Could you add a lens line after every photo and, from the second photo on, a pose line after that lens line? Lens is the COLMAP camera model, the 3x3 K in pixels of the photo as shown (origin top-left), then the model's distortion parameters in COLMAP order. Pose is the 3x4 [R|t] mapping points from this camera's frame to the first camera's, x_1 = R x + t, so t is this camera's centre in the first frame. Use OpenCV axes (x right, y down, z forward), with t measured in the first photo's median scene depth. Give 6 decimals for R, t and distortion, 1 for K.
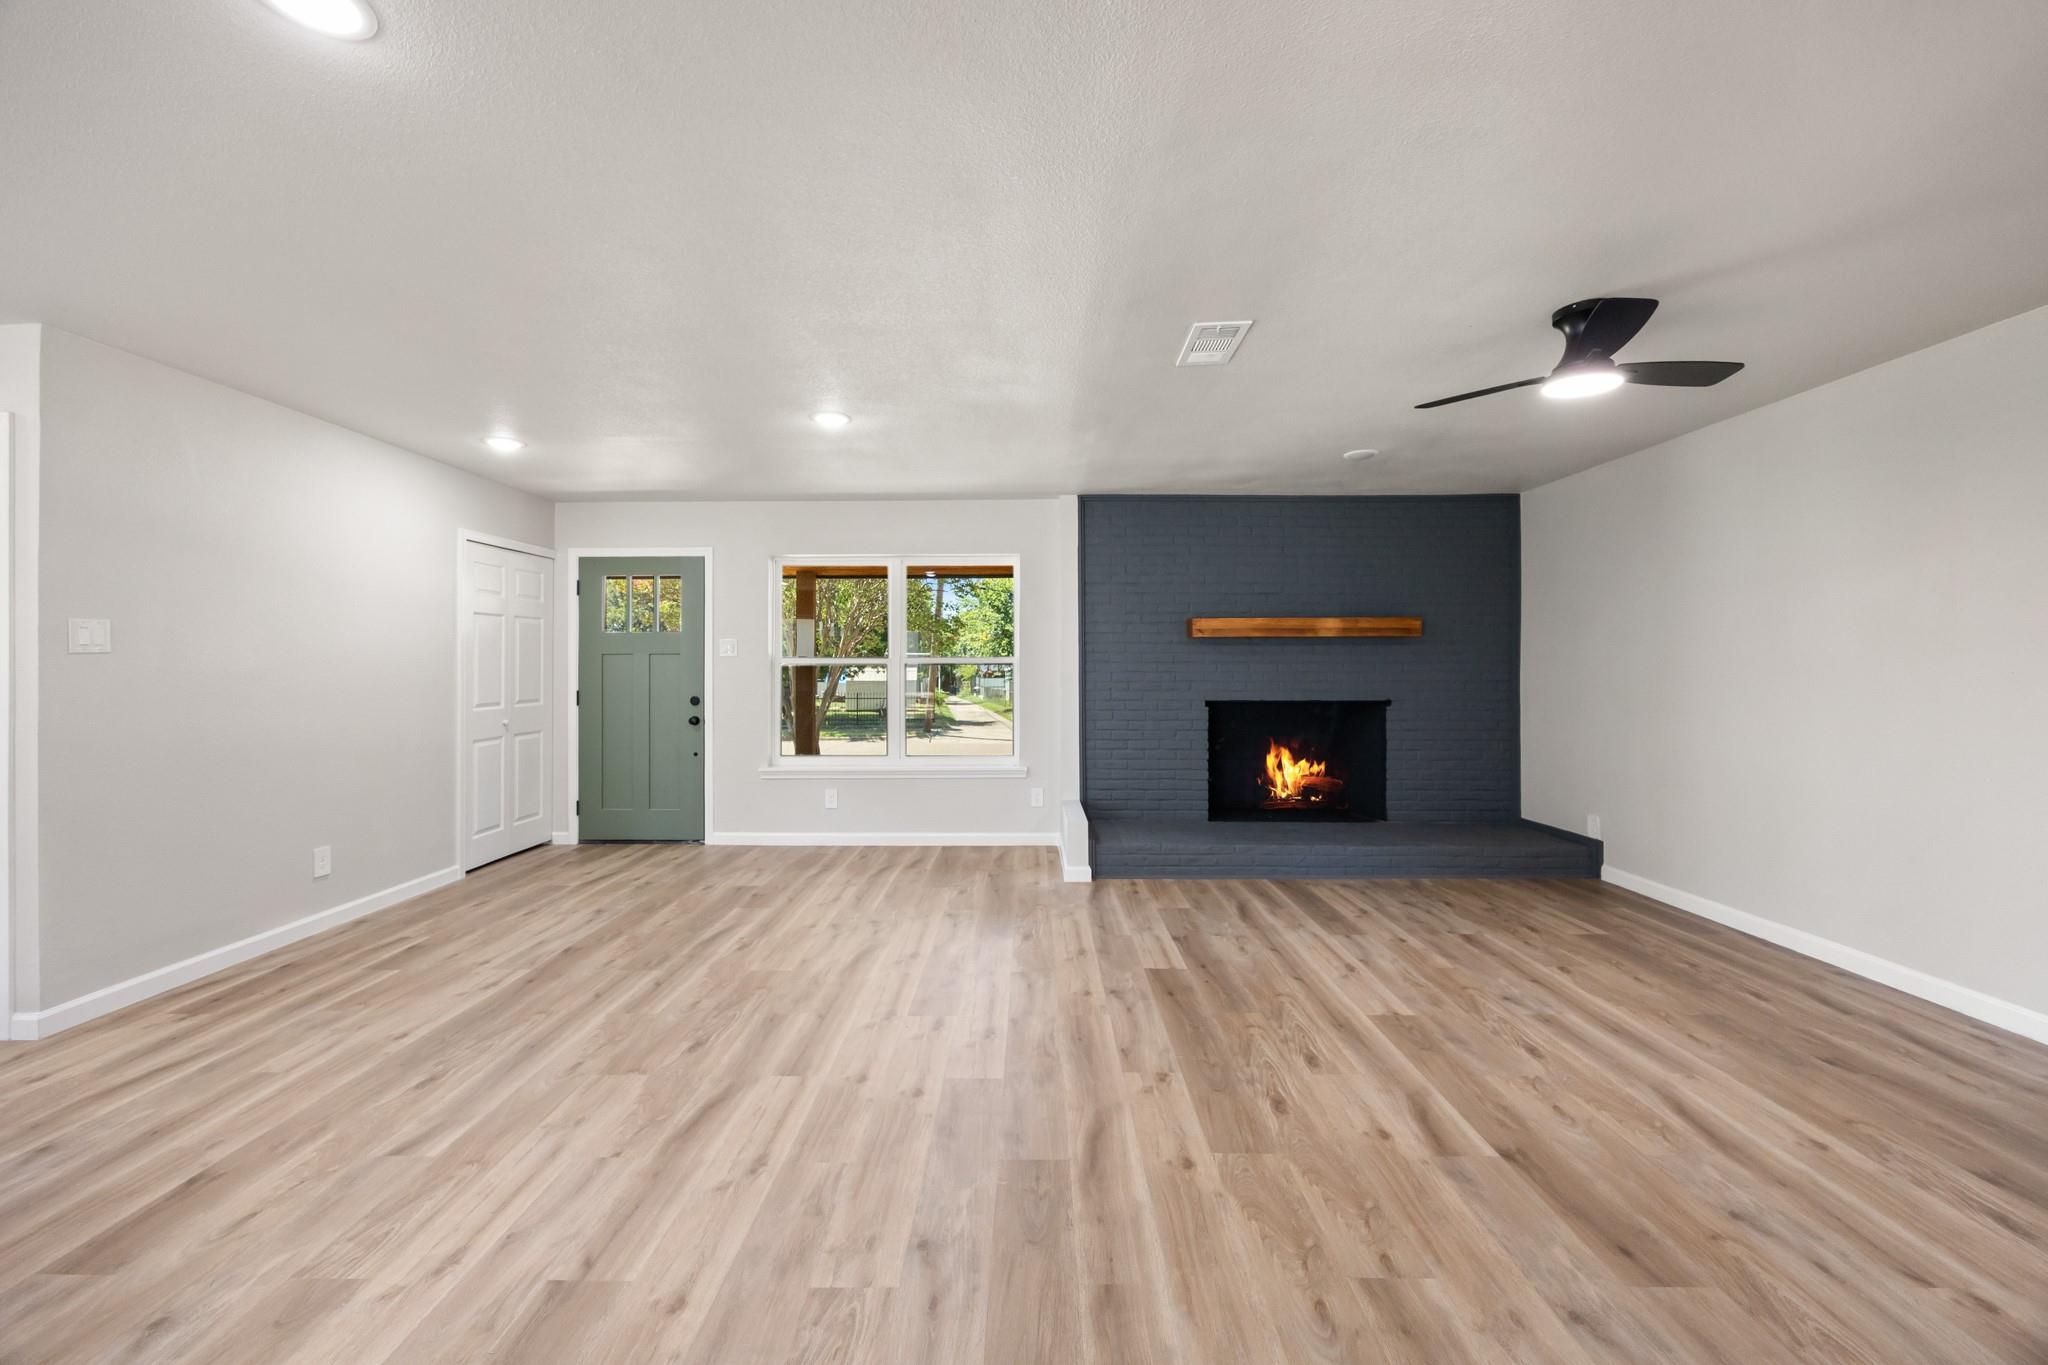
lens RADIAL K [[793.5, 0, 1021.4], [0, 793.5, 667.4], [0, 0, 1]] dist [-0.002644, 0.000489]
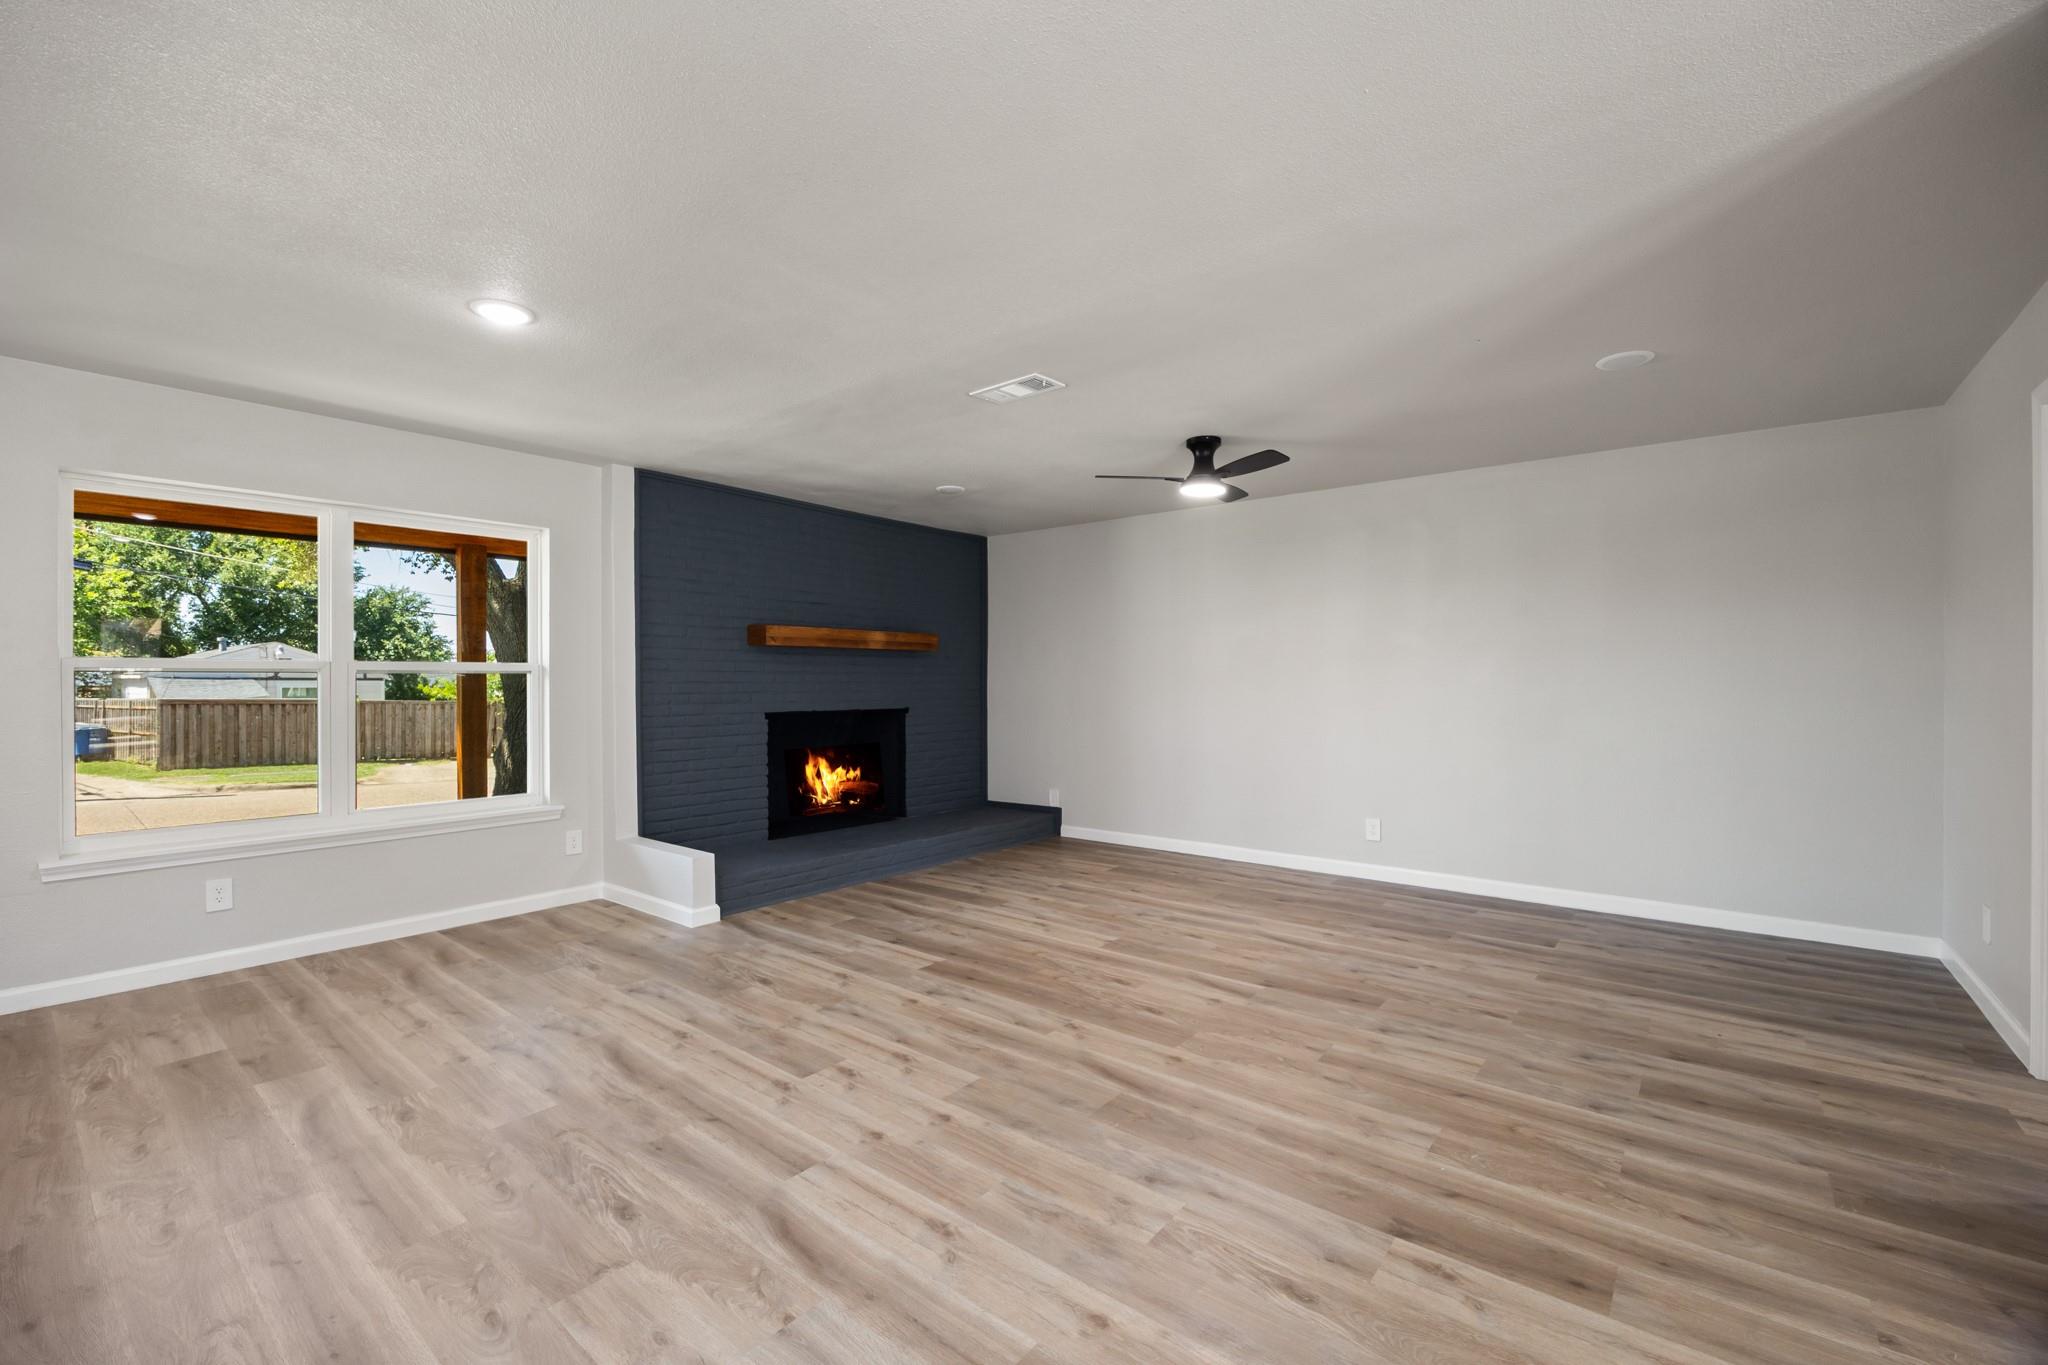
lens RADIAL K [[869.5, 0, 1029.2], [0, 869.5, 682.5], [0, 0, 1]] dist [-0.012144, 0.000746]
pose [[0.606177, -0.002054, 0.795327, -0.594914], [-0.002473, 0.999987, 0.004468, 0.001344], [-0.795326, -0.004675, 0.606164, 0.184696]]
